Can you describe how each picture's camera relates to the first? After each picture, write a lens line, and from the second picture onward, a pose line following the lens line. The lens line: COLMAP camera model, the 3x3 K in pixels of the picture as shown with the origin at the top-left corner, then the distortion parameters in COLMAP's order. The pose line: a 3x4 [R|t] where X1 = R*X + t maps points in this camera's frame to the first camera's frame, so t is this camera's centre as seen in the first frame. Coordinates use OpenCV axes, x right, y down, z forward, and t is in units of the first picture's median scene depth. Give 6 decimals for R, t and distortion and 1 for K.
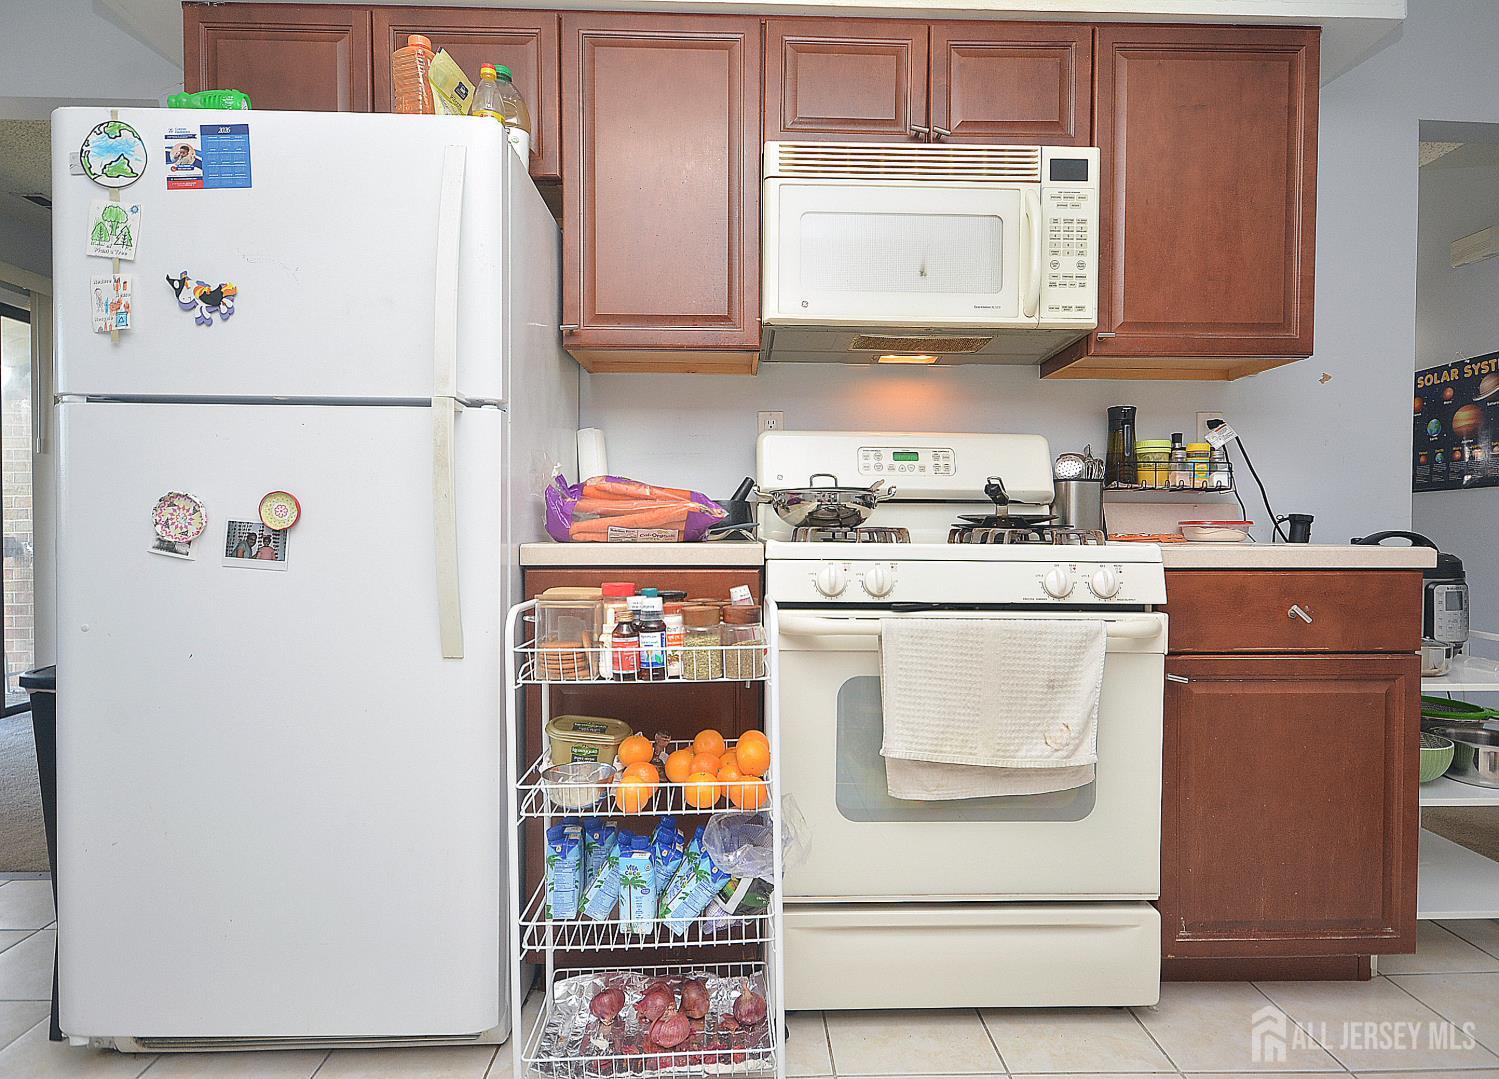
lens RADIAL K [[847.9, 0, 749.5], [0, 847.9, 539.5], [0, 0, 1]] dist [0.003419, -0.011247]
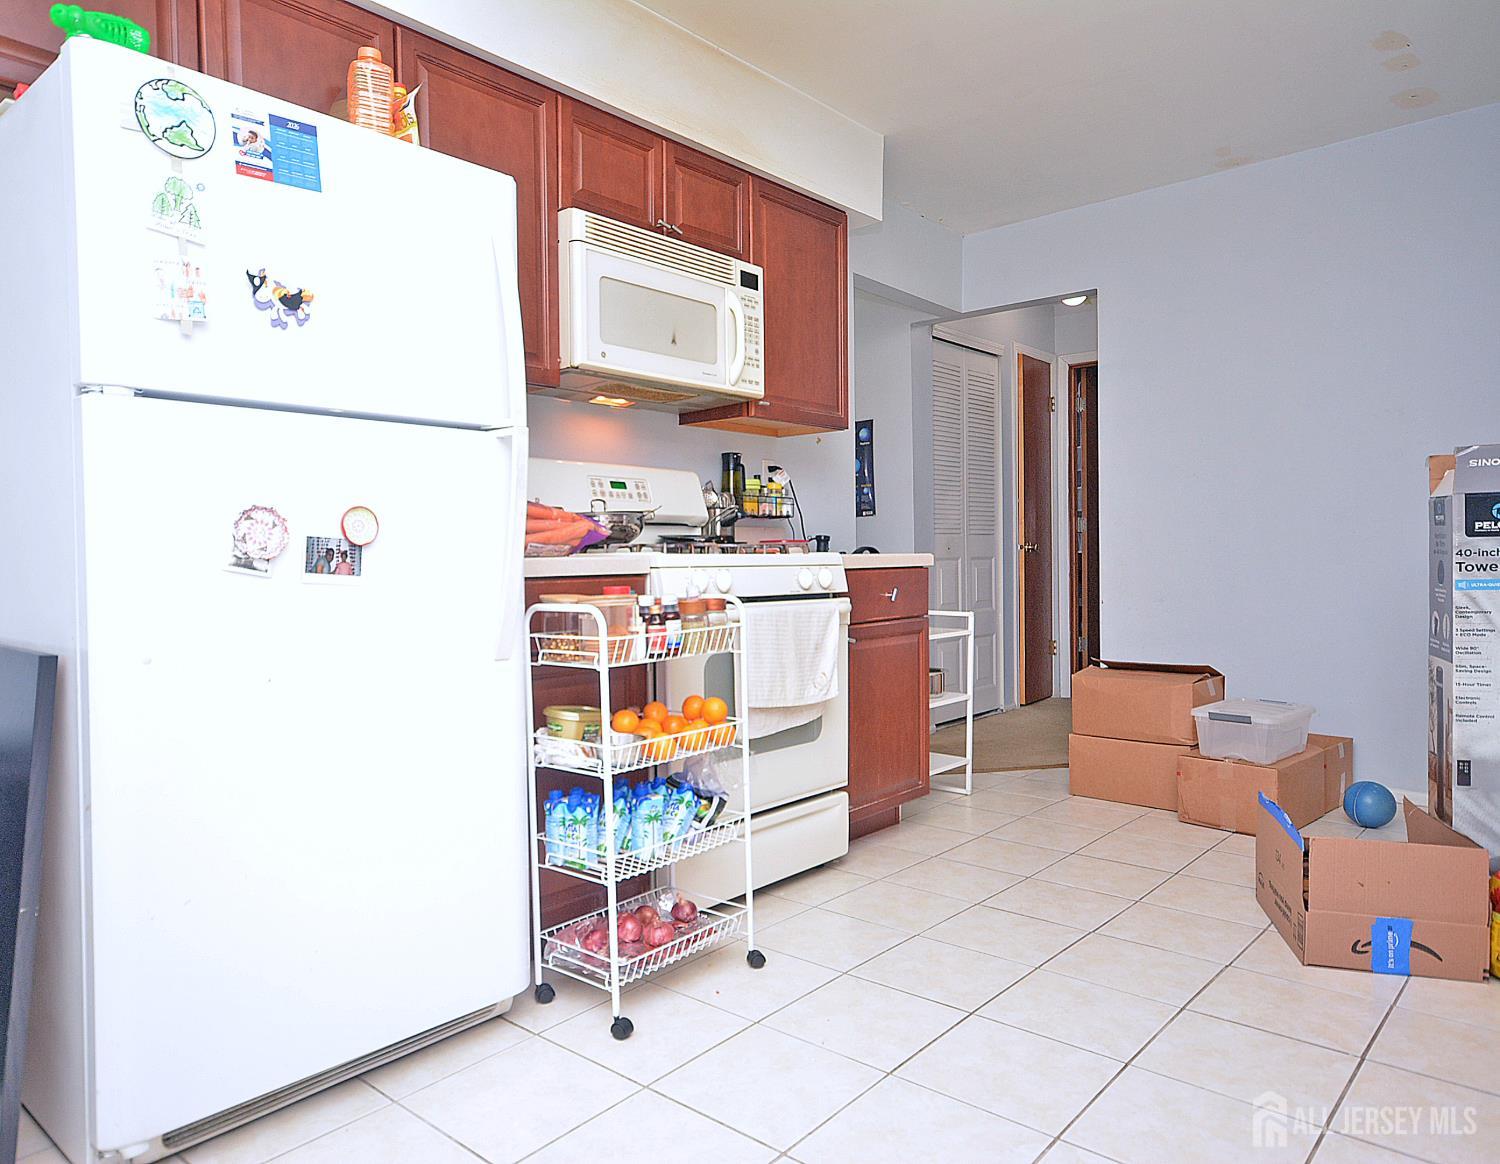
lens RADIAL K [[1044.7, 0, 750.0], [0, 1044.7, 582.0], [0, 0, 1]] dist [-0.008644, 0.001312]
pose [[0.676034, -0.030826, 0.736226, -1.143879], [0.025987, 0.999500, 0.017987, 0.022208], [-0.736412, 0.006972, 0.676497, -0.168408]]
